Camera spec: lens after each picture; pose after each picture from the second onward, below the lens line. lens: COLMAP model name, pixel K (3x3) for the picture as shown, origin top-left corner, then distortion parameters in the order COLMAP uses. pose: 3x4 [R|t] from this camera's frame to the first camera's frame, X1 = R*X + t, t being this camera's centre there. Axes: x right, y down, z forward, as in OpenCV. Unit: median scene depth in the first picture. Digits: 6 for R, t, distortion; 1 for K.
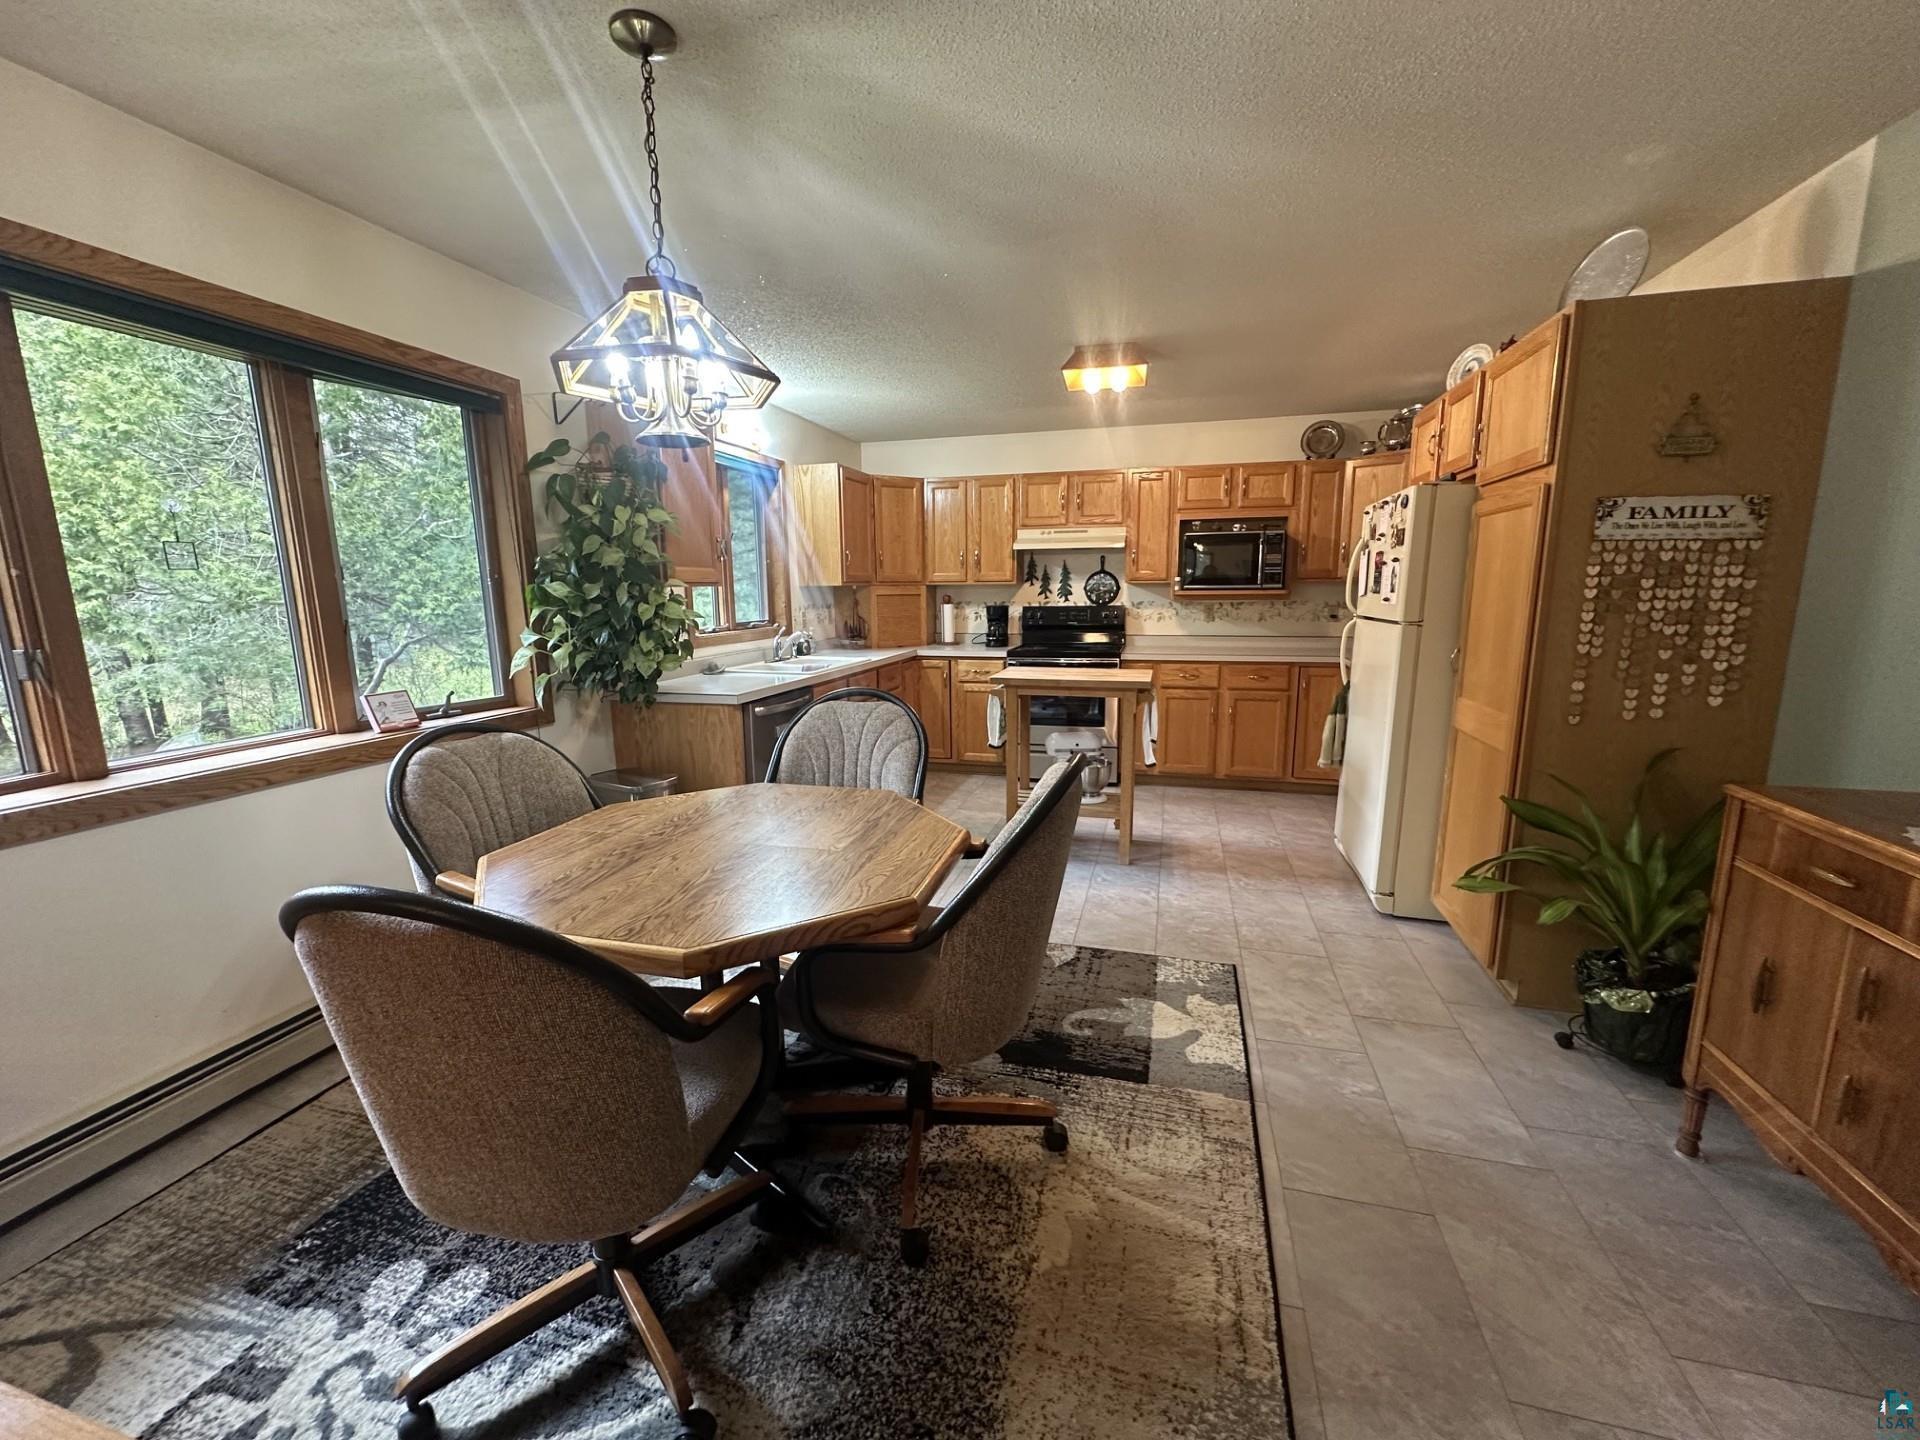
lens RADIAL K [[763.0, 0, 958.8], [0, 763.0, 717.1], [0, 0, 1]] dist [0.000268, 0.000156]
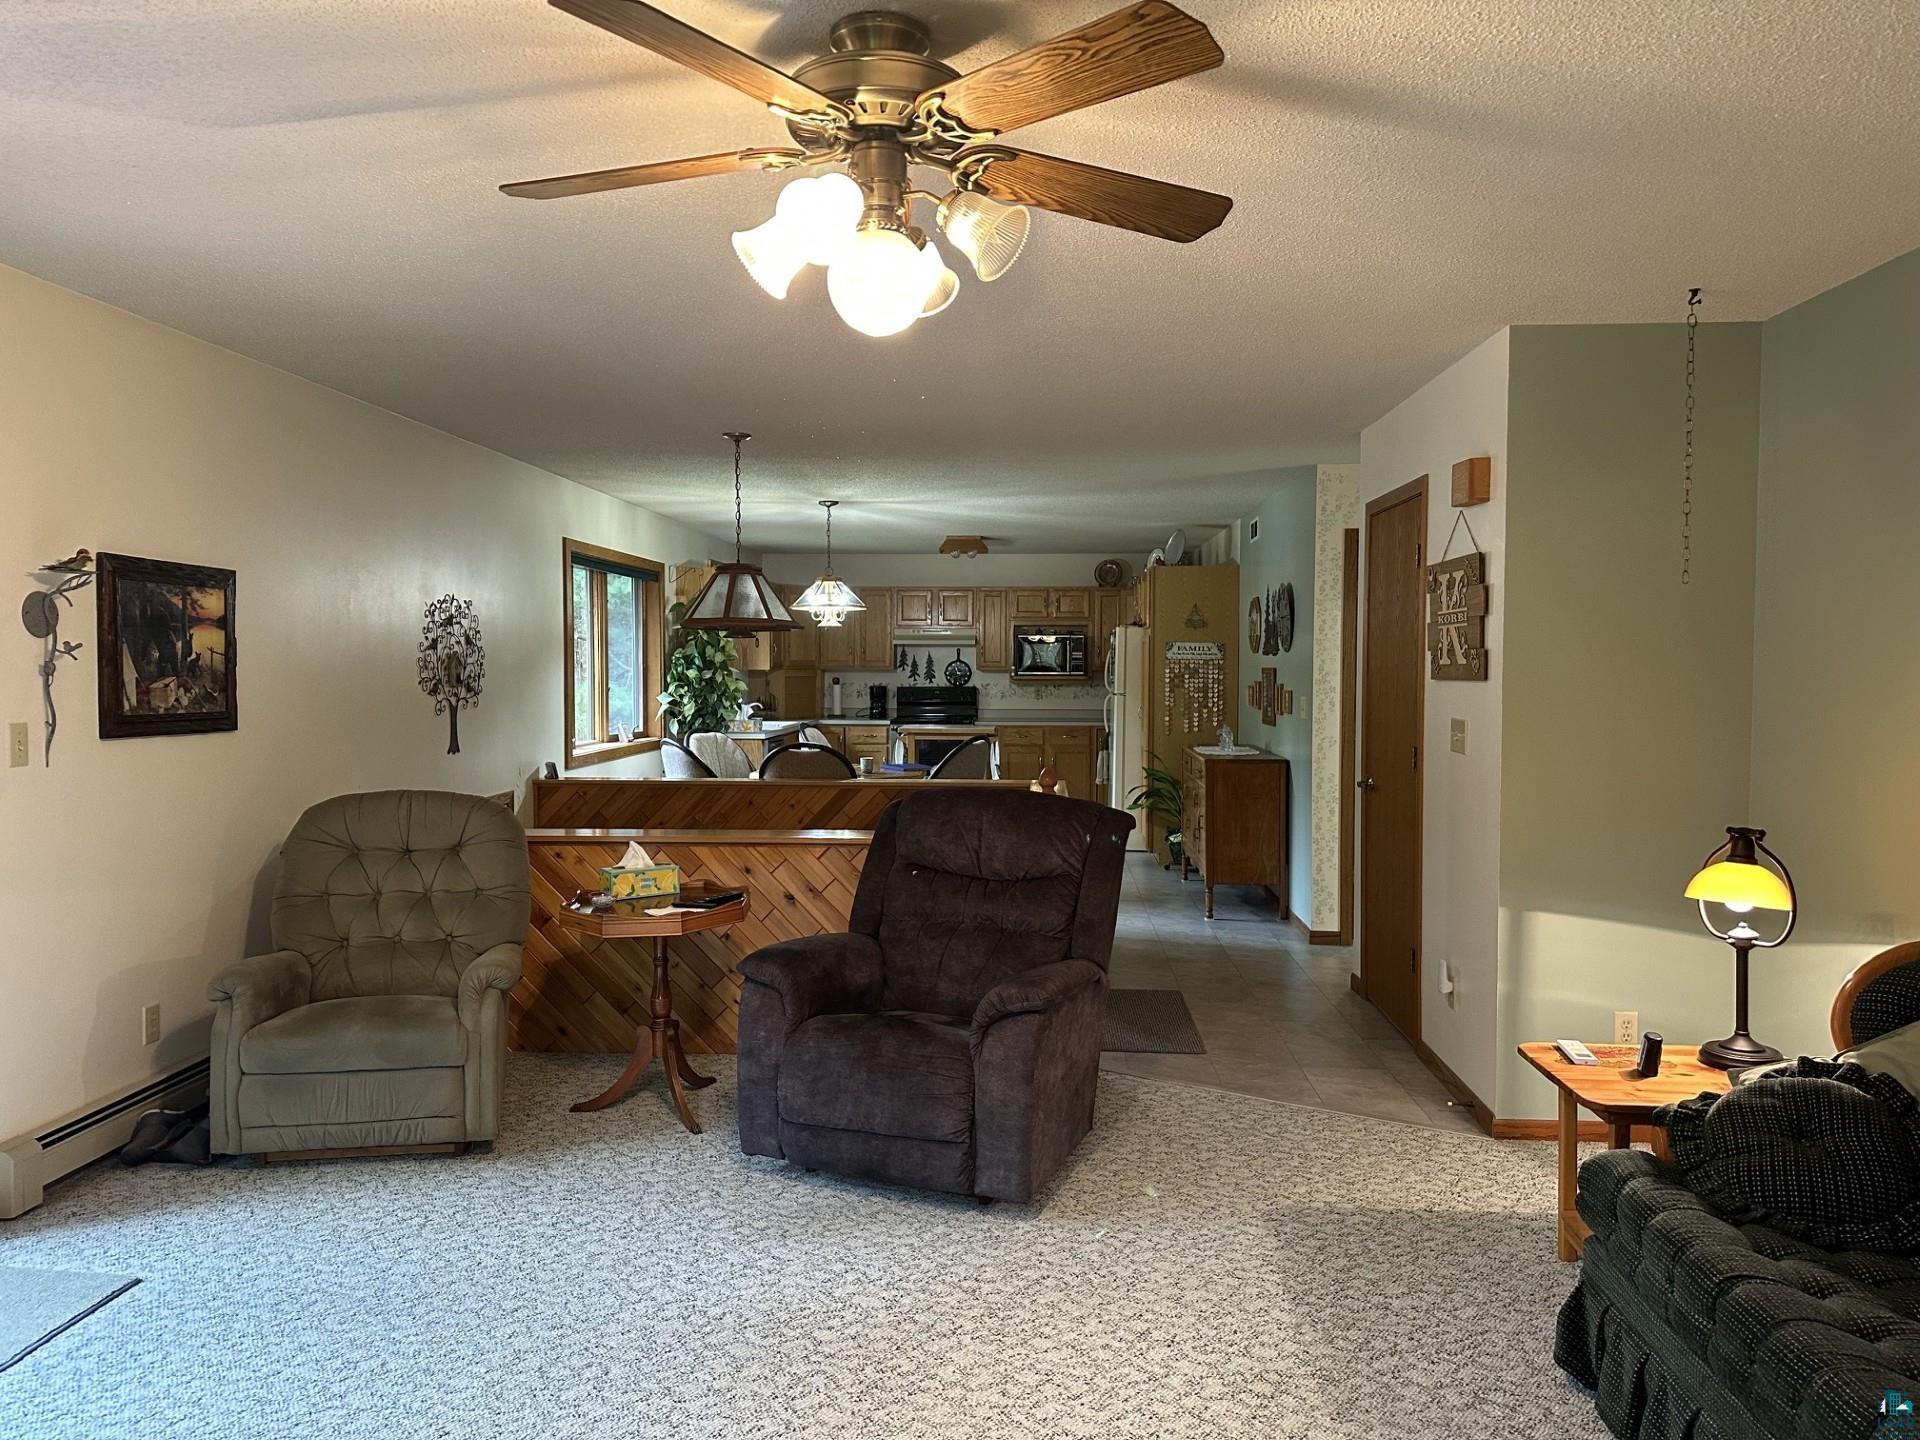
lens RADIAL K [[1348.8, 0, 964.2], [0, 1348.8, 712.0], [0, 0, 1]] dist [0.000974, -0.000792]
pose [[0.977139, 0.004369, 0.212555, -0.330675], [0.023728, 0.991301, -0.129456, 0.220551], [-0.211272, 0.131540, 0.968536, -1.386211]]
